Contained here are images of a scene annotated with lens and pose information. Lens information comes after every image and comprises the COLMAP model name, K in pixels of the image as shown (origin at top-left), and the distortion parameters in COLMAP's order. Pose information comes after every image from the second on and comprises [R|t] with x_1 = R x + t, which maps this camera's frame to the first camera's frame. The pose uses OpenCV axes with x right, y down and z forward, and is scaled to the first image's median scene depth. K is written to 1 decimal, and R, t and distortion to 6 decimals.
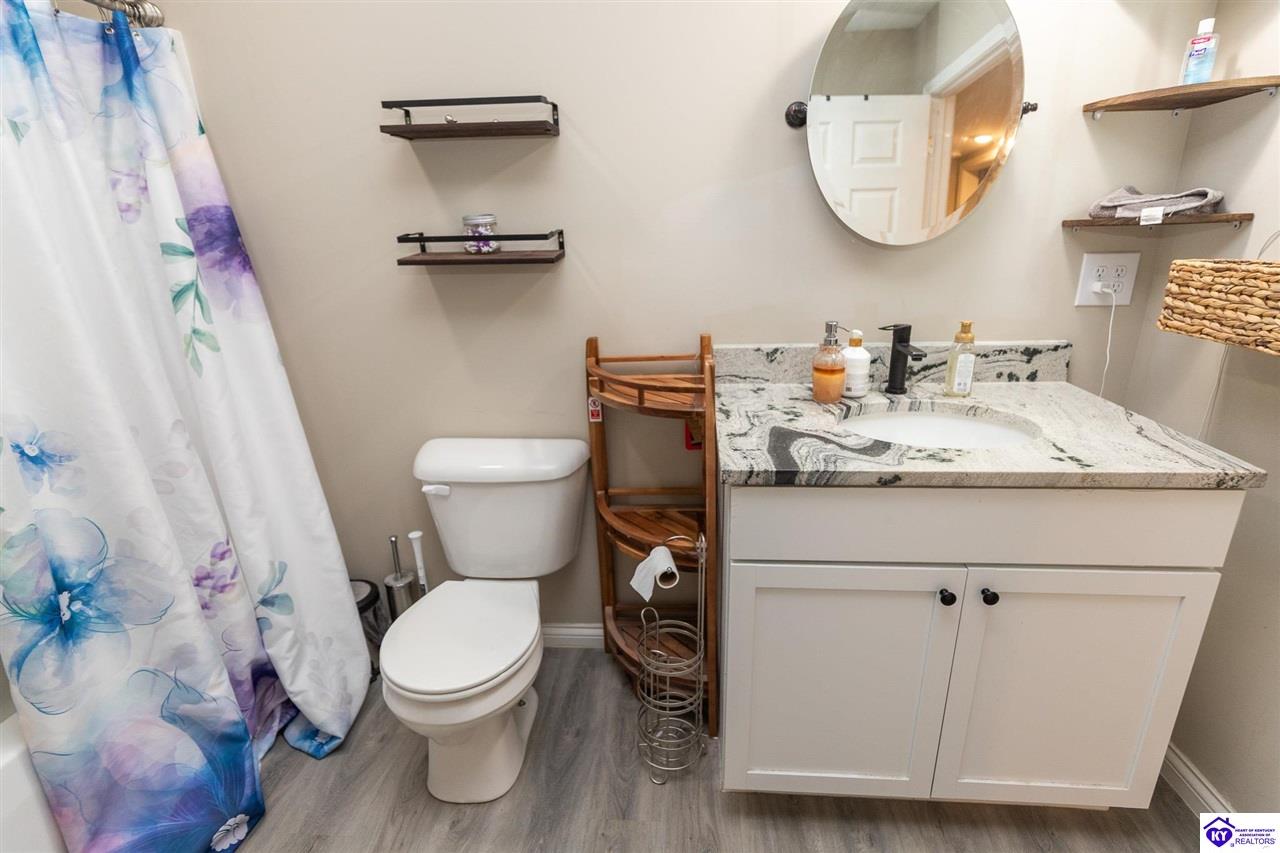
lens RADIAL K [[617.5, 0, 647.1], [0, 617.5, 432.2], [0, 0, 1]] dist [-0.003822, 0.000947]
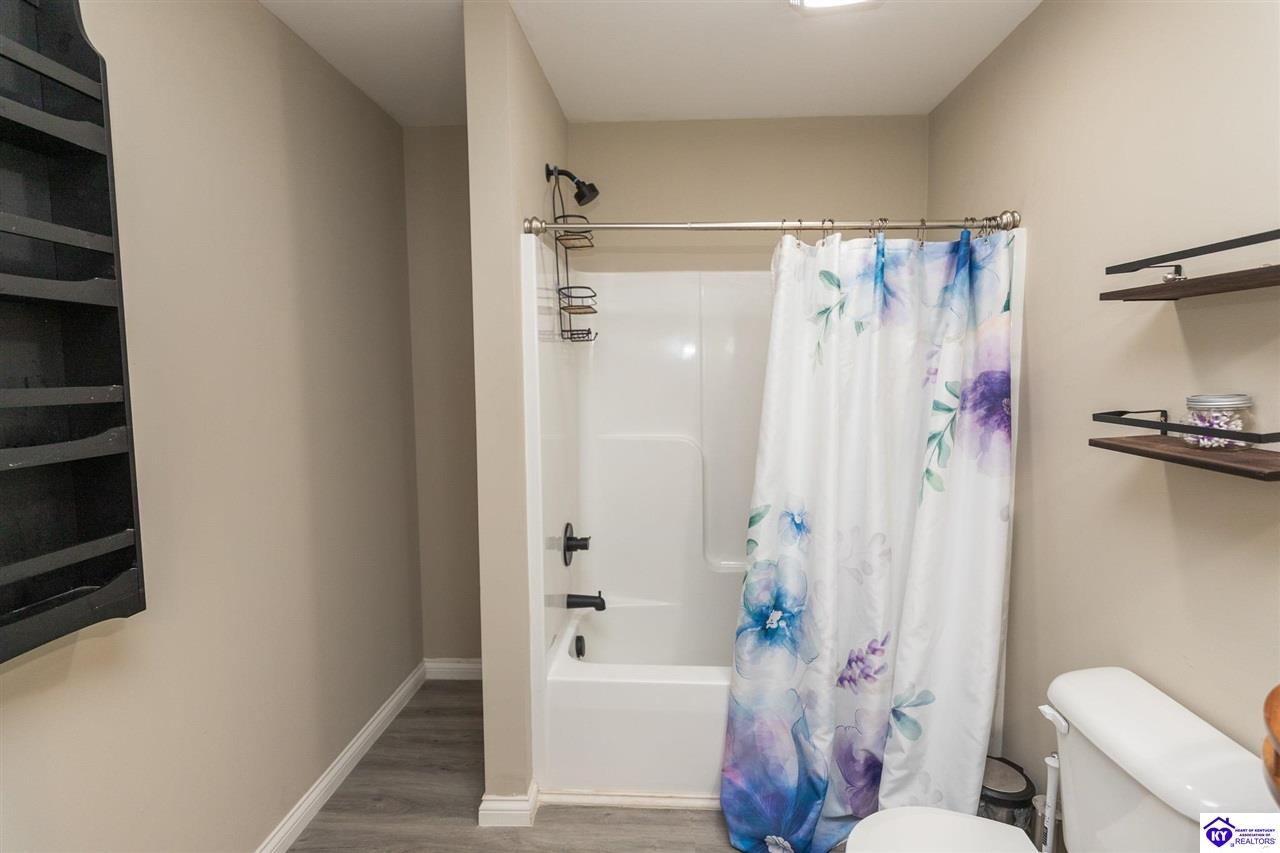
lens RADIAL K [[617.5, 0, 647.1], [0, 617.5, 425.8], [0, 0, 1]] dist [-0.003822, 0.000947]
pose [[0.010280, 0.120506, -0.992659, 0.447534], [-0.320331, 0.940793, 0.110893, -0.204953], [0.947250, 0.316840, 0.048273, 0.395111]]
